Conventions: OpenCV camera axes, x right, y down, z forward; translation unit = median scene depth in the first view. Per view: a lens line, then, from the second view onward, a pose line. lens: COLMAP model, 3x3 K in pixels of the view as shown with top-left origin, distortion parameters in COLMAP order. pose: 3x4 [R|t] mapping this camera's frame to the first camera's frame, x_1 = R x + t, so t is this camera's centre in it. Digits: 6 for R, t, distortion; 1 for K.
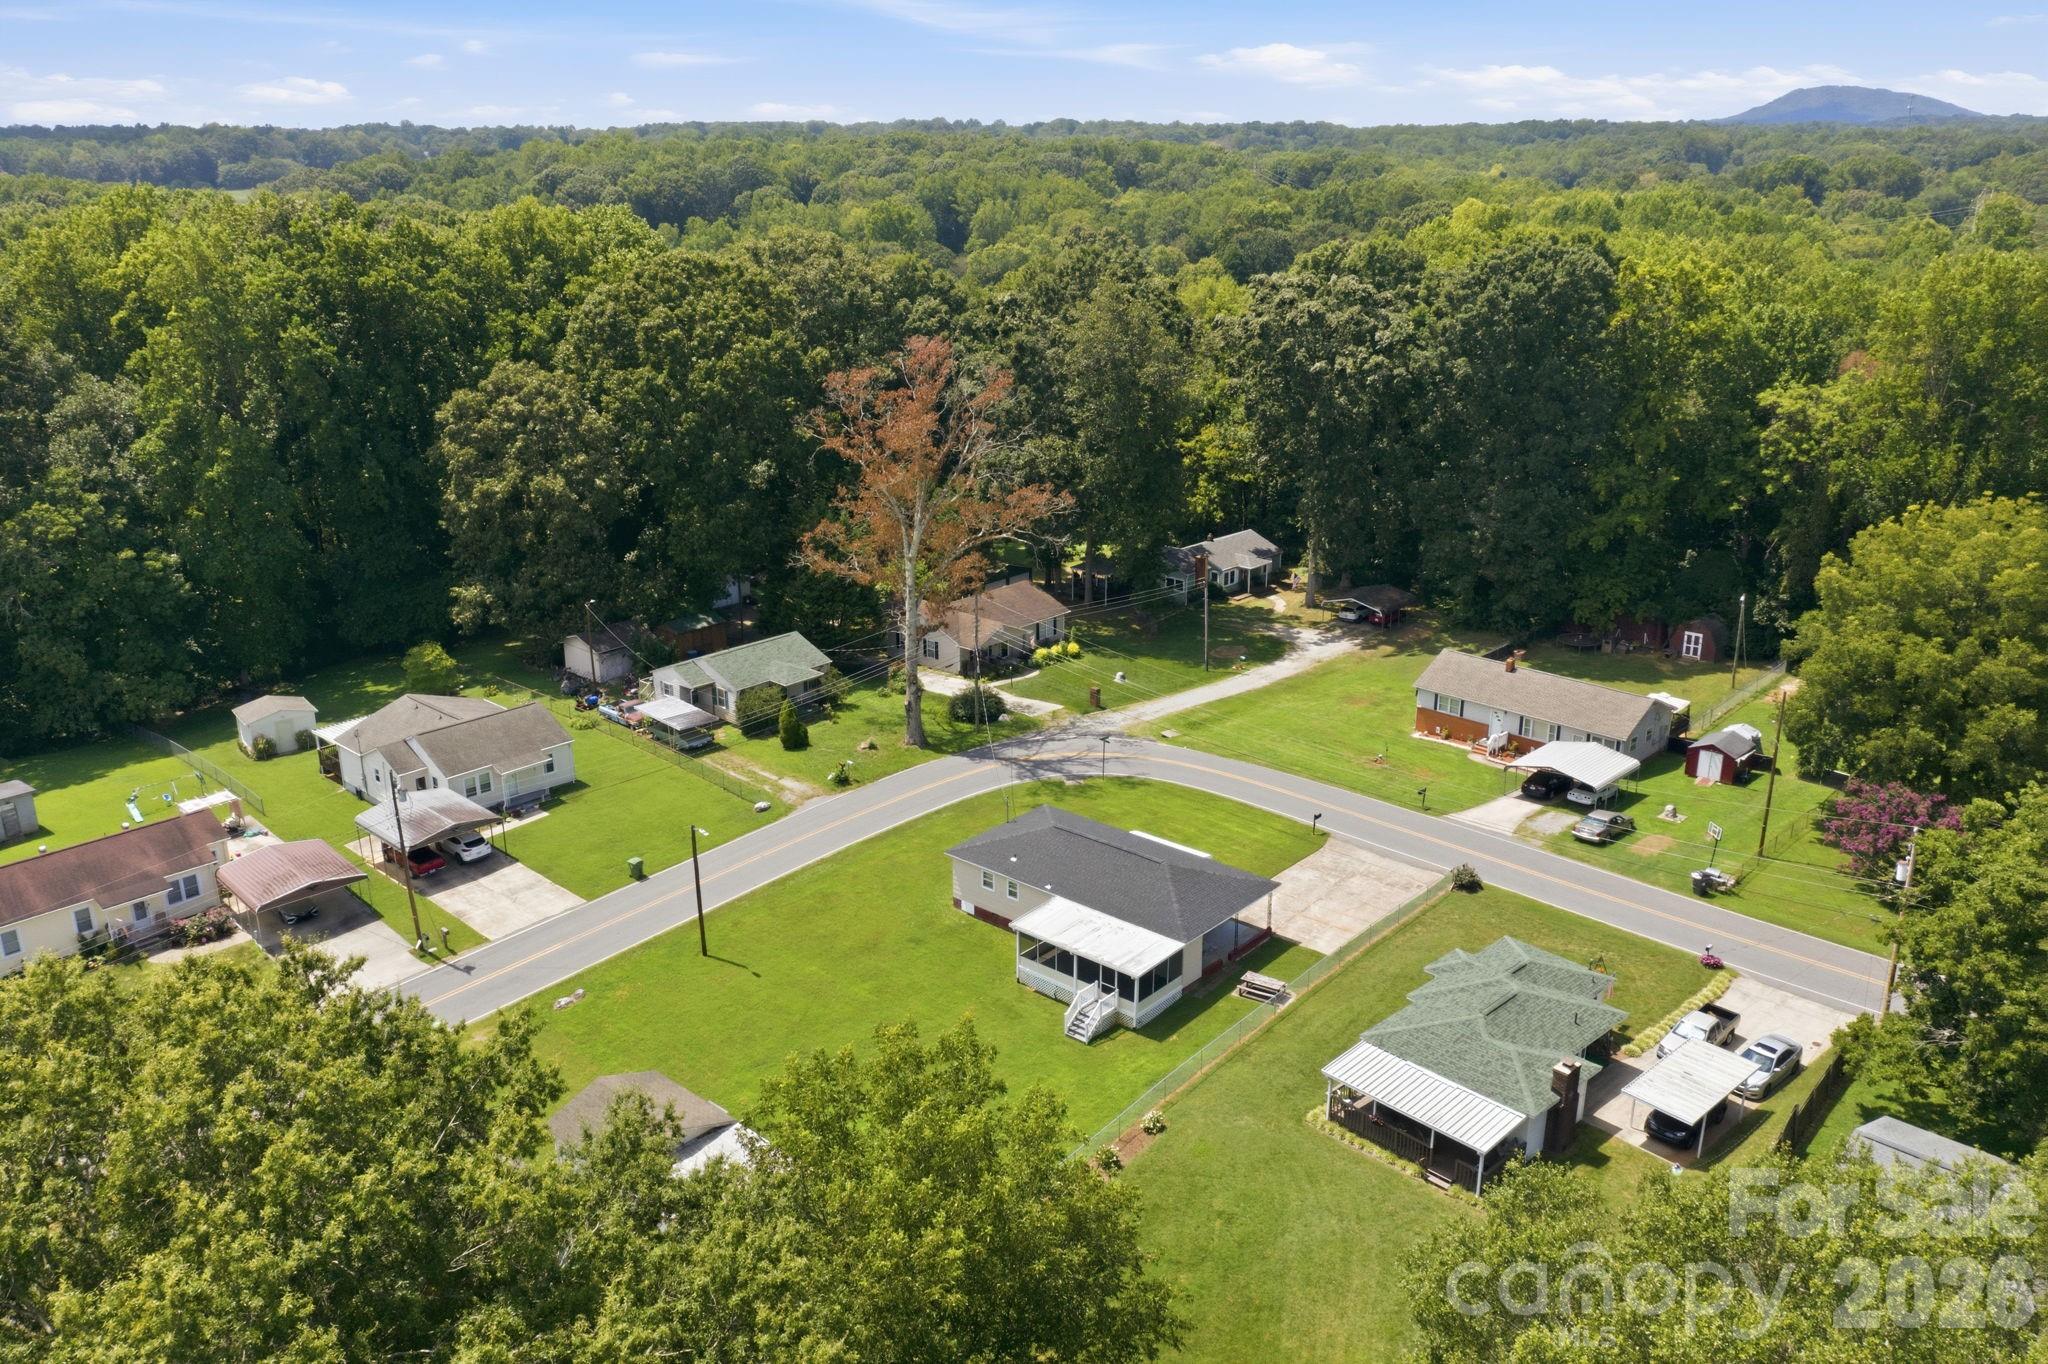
lens RADIAL K [[1626.0, 0, 1006.2], [0, 1626.0, 674.5], [0, 0, 1]] dist [-0.020763, 0.007067]
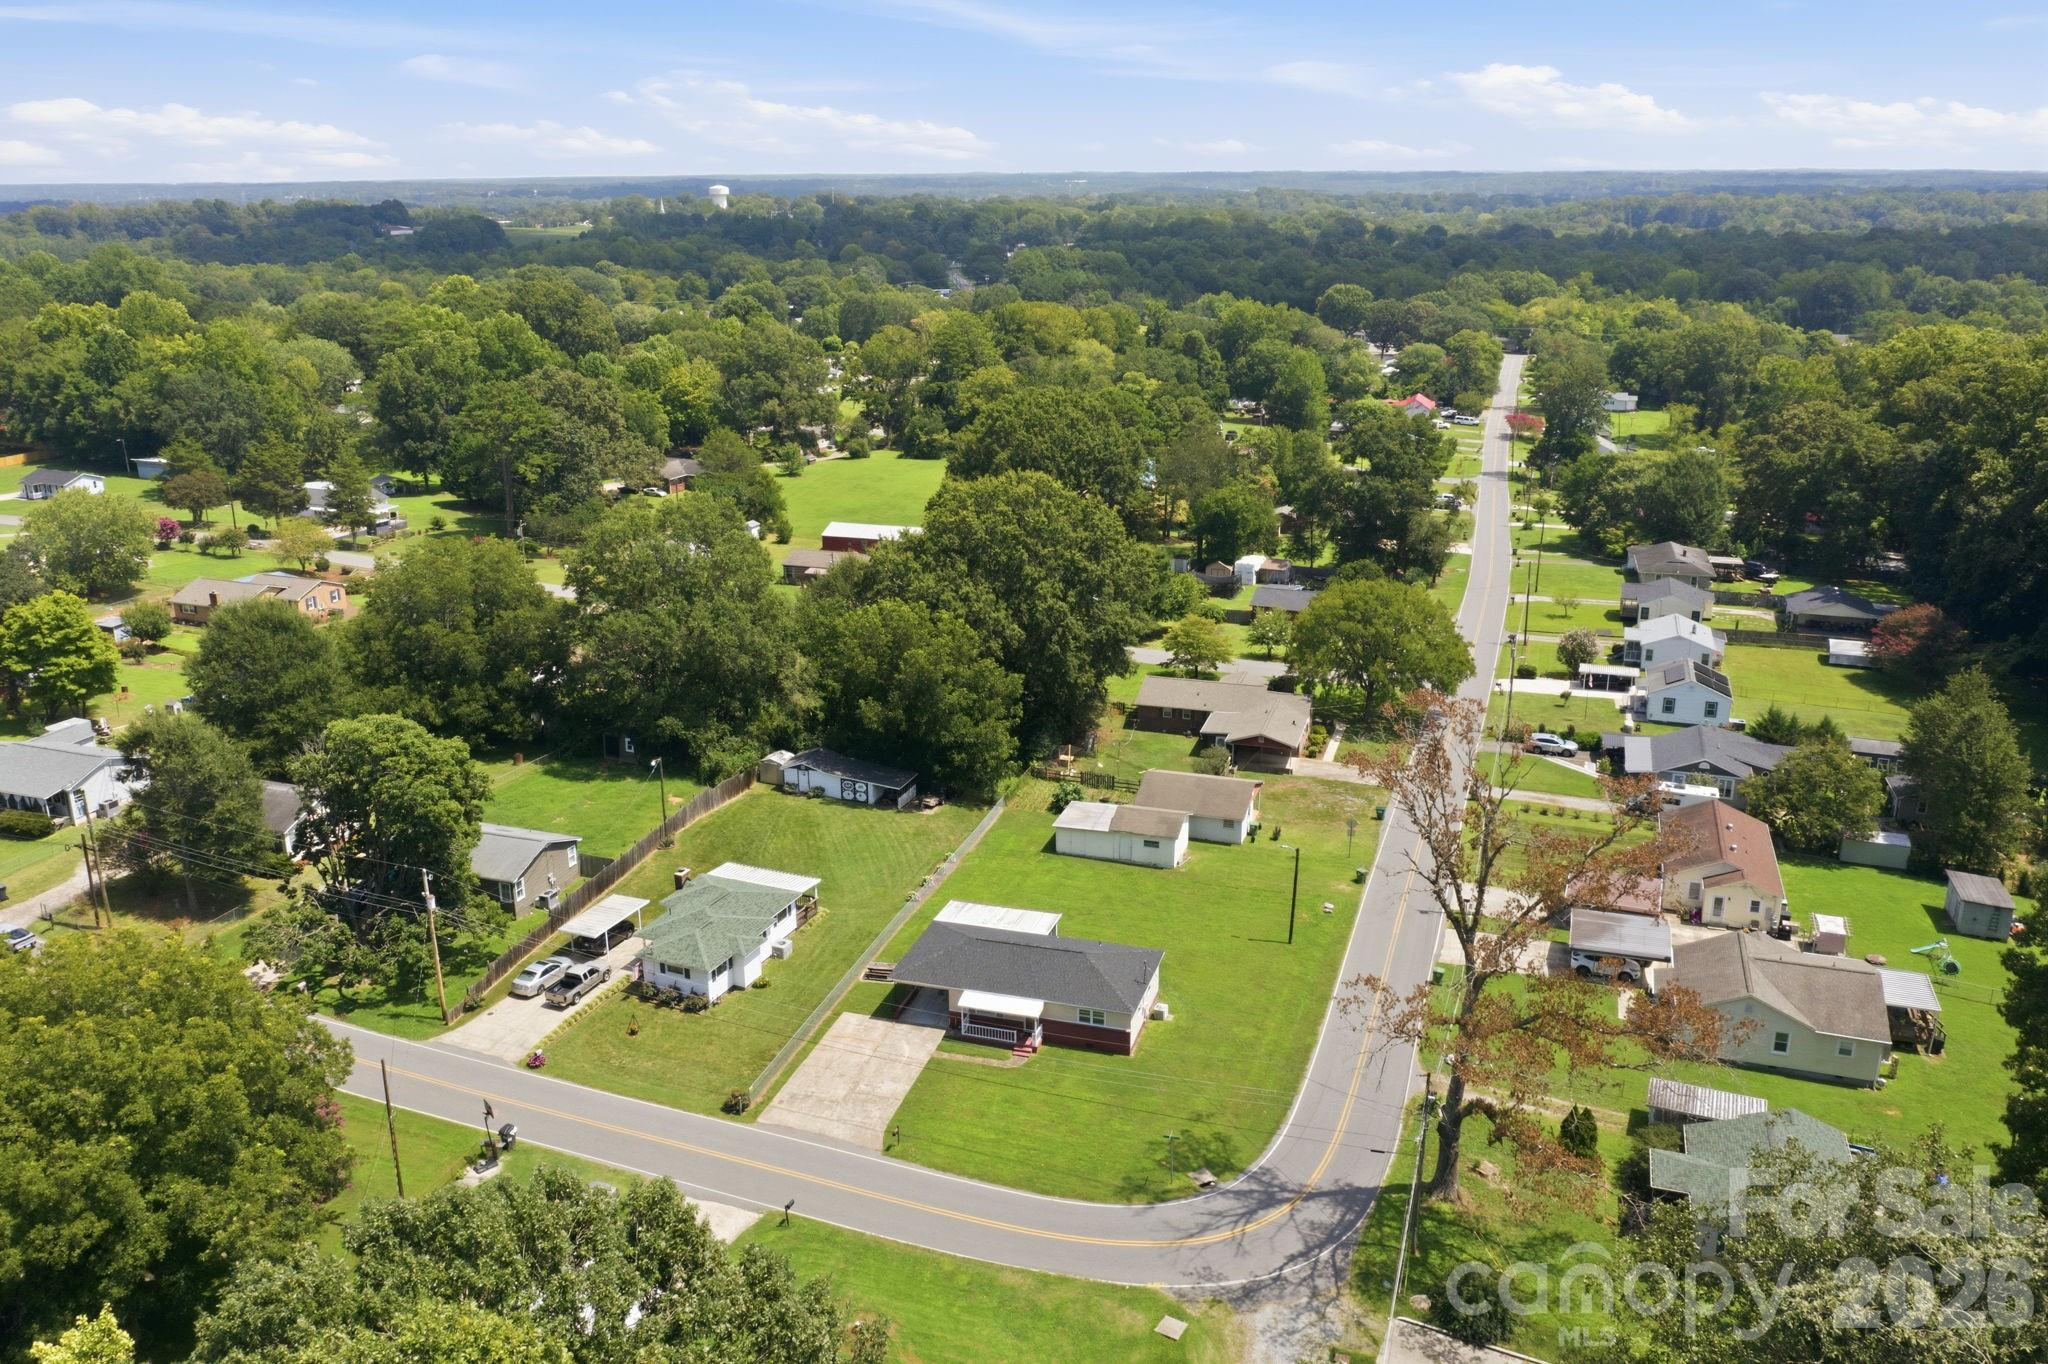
lens RADIAL K [[1626.0, 0, 1009.5], [0, 1626.0, 687.1], [0, 0, 1]] dist [-0.020763, 0.007067]
pose [[-0.913565, 0.131107, -0.384981, 0.413425], [-0.120777, 0.816445, 0.564651, -0.586773], [0.388345, 0.562342, -0.730041, 1.416555]]
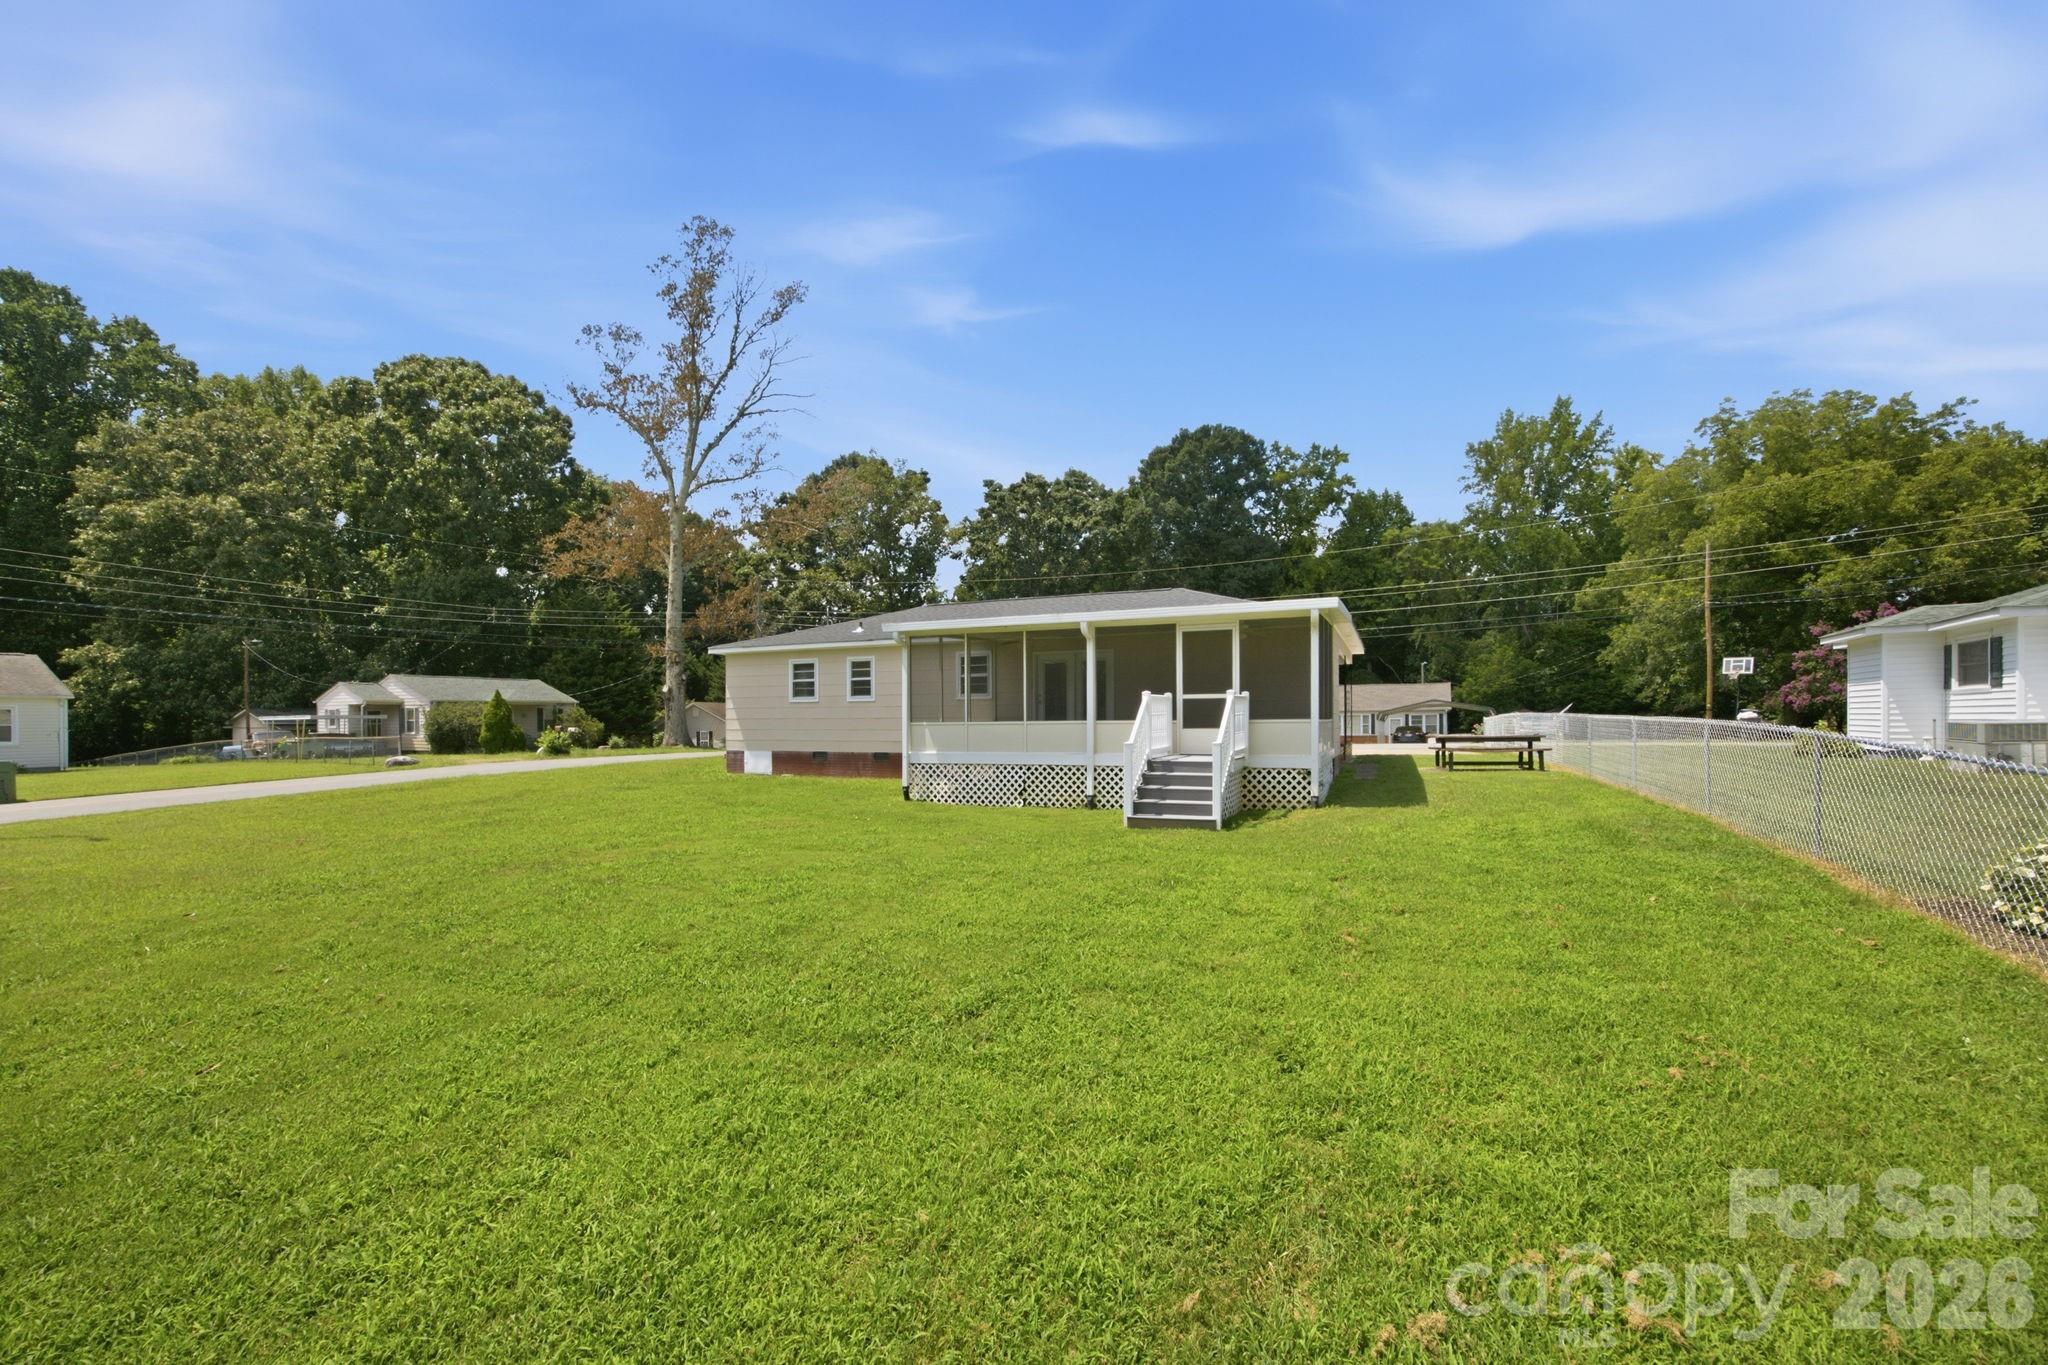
lens RADIAL K [[828.1, 0, 1027.8], [0, 828.1, 736.0], [0, 0, 1]] dist [-0.019838, 0.005810]
pose [[0.952778, -0.010194, 0.303496, -0.018095], [0.100625, 0.953569, -0.283868, 0.176548], [-0.286510, 0.301003, 0.909565, 0.619794]]
